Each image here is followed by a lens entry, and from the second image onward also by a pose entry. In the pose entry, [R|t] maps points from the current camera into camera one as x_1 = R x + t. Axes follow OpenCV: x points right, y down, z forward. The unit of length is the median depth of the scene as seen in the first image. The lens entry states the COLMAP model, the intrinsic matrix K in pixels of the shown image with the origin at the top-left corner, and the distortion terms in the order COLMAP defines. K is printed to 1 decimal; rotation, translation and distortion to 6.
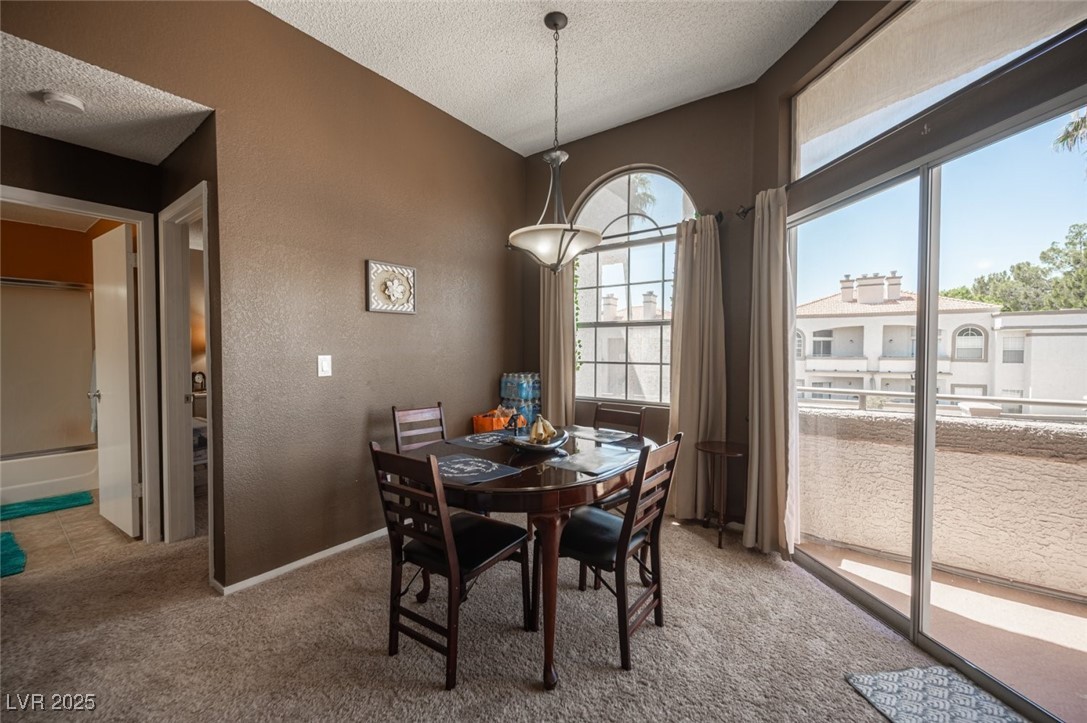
lens RADIAL K [[428.6, 0, 555.2], [0, 428.6, 358.3], [0, 0, 1]] dist [-0.003091, 0.000559]
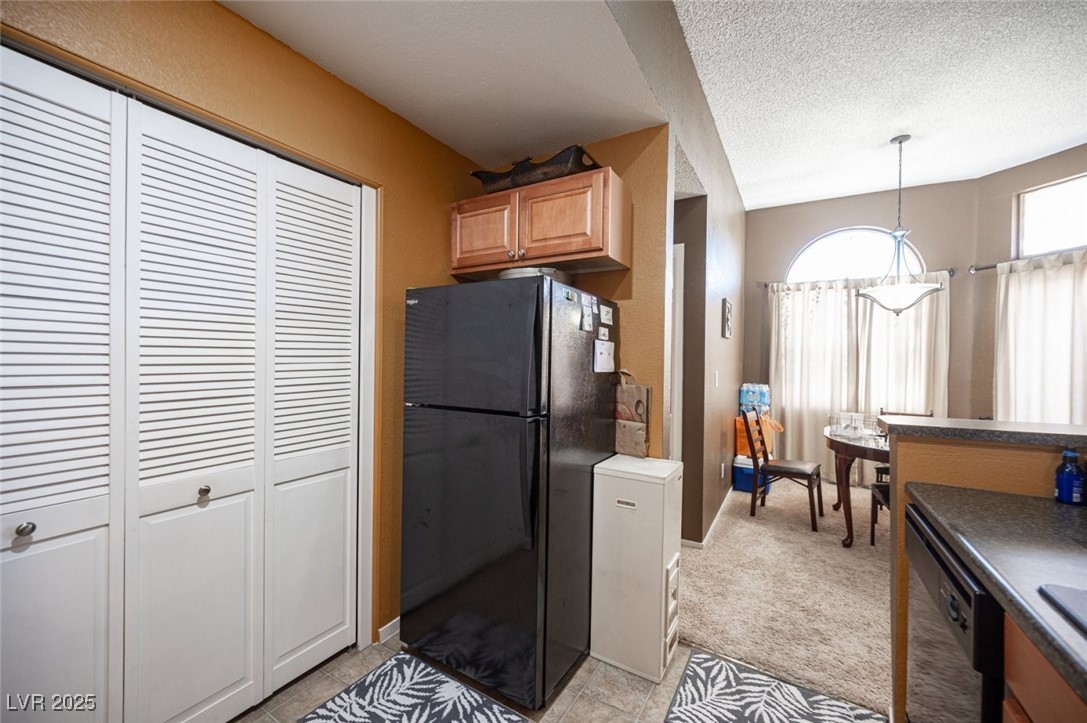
lens RADIAL K [[428.6, 0, 551.7], [0, 428.6, 364.9], [0, 0, 1]] dist [-0.003091, 0.000559]
pose [[0.995721, 0.010871, 0.091769, -1.073979], [-0.010967, 0.999940, 0.000547, -0.019986], [-0.091758, -0.001551, 0.995780, -0.238883]]
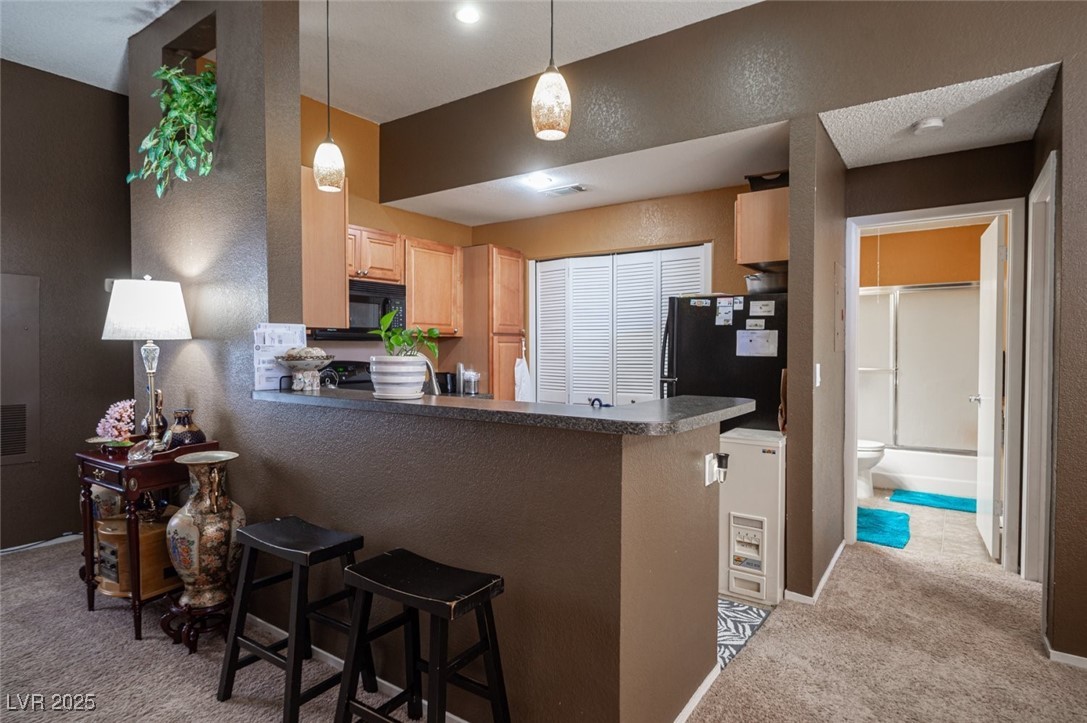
lens RADIAL K [[580.7, 0, 543.1], [0, 580.7, 365.2], [0, 0, 1]] dist [0.003704, -0.003236]
pose [[0.022514, 0.033079, -0.999199, 0.221018], [-0.013078, 0.999377, 0.032790, -0.022200], [0.999661, 0.012329, 0.022932, 0.001430]]
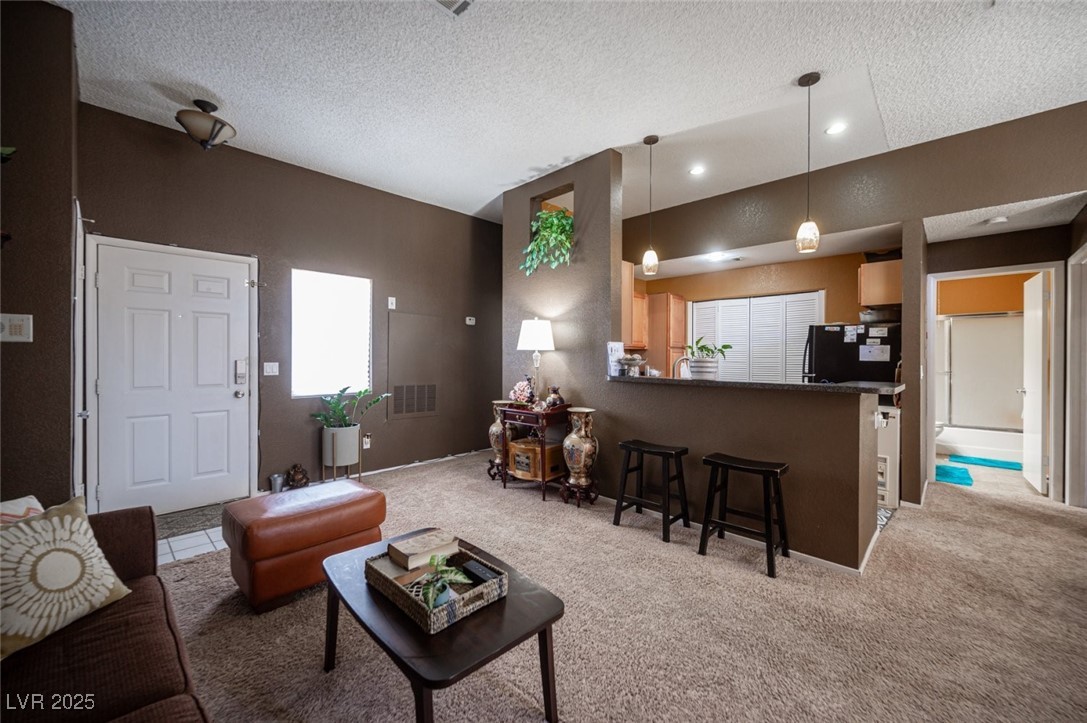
lens RADIAL K [[428.6, 0, 535.7], [0, 428.6, 361.1], [0, 0, 1]] dist [-0.003091, 0.000559]
pose [[-0.143071, 0.010189, -0.989660, 0.630159], [-0.016789, 0.999778, 0.012720, -0.006373], [0.989570, 0.018435, -0.142868, -0.449868]]
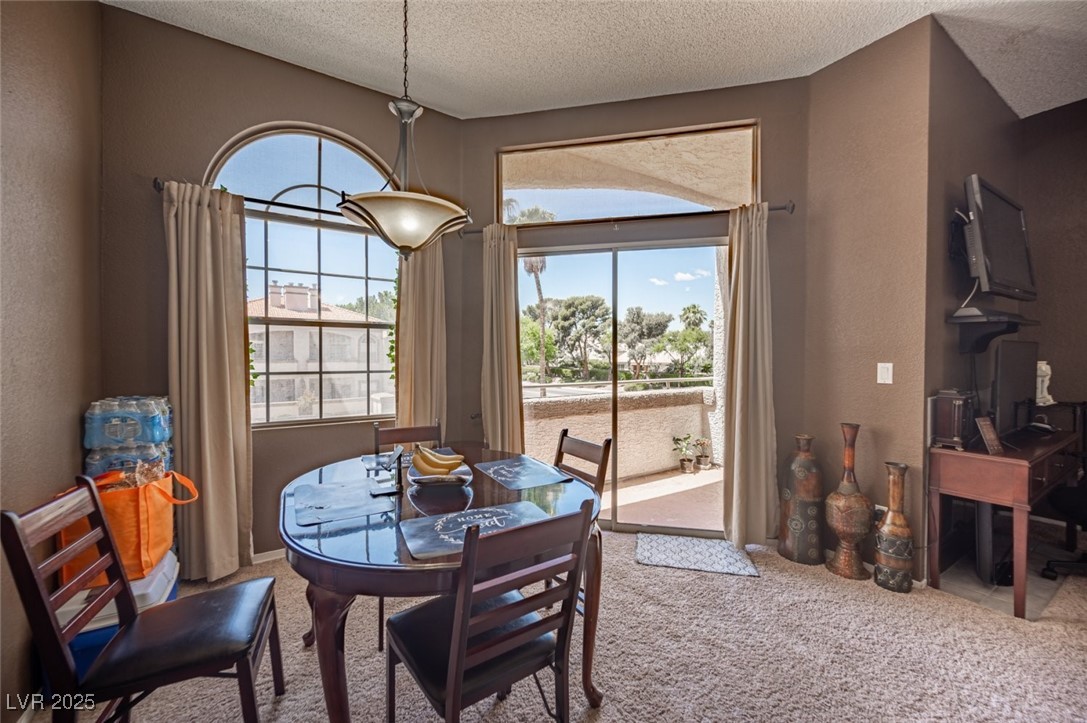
lens RADIAL K [[428.6, 0, 540.0], [0, 428.6, 355.9], [0, 0, 1]] dist [-0.003091, 0.000559]
pose [[0.372722, -0.004391, 0.927933, -0.544442], [0.016730, 0.999858, -0.001988, -0.014500], [-0.927792, 0.016266, 0.372743, 0.422347]]
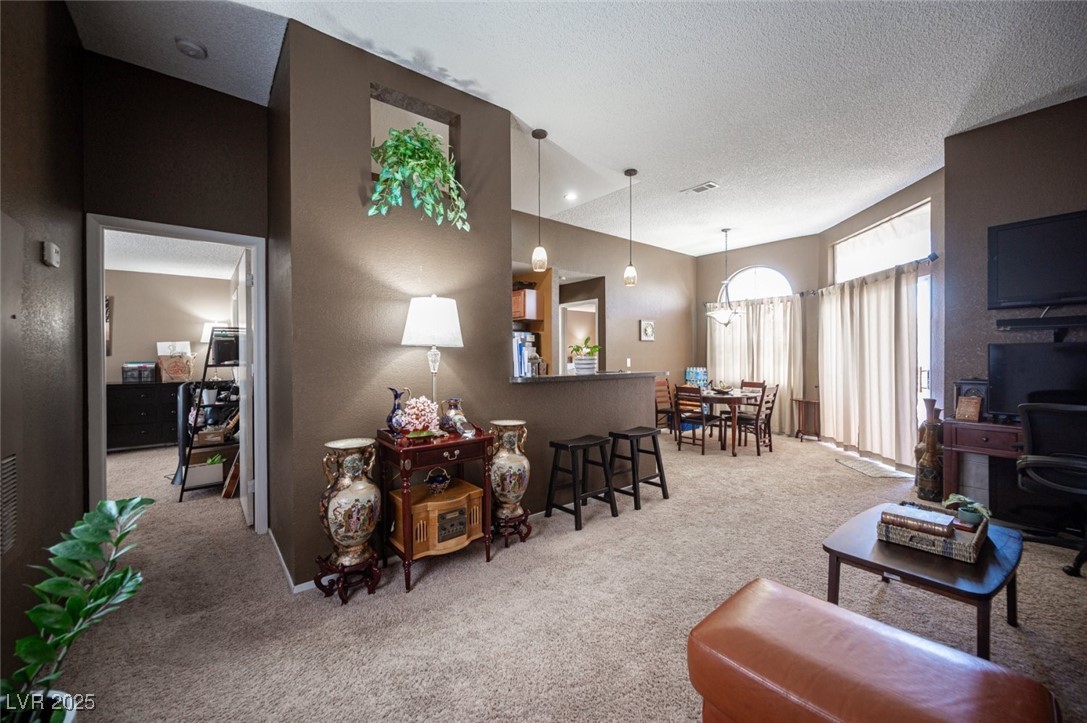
lens RADIAL K [[428.6, 0, 552.8], [0, 428.6, 361.1], [0, 0, 1]] dist [-0.003091, 0.000559]
pose [[0.969874, -0.003306, -0.243584, -0.325178], [0.002678, 0.999992, -0.002908, 0.012176], [0.243592, 0.002168, 0.969875, -1.479812]]
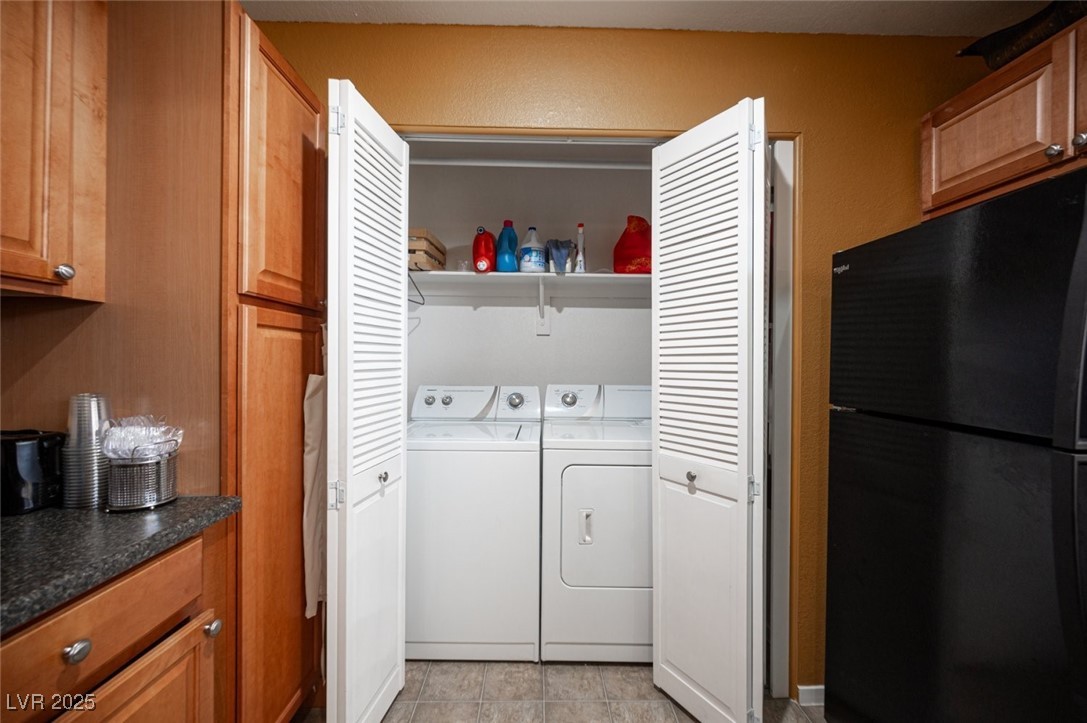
lens RADIAL K [[428.6, 0, 536.6], [0, 428.6, 361.6], [0, 0, 1]] dist [-0.003091, 0.000559]
pose [[0.587069, 0.009706, -0.809479, -1.033265], [-0.016685, 0.999861, -0.000112, -0.001962], [0.809365, 0.013571, 0.587149, -0.117138]]
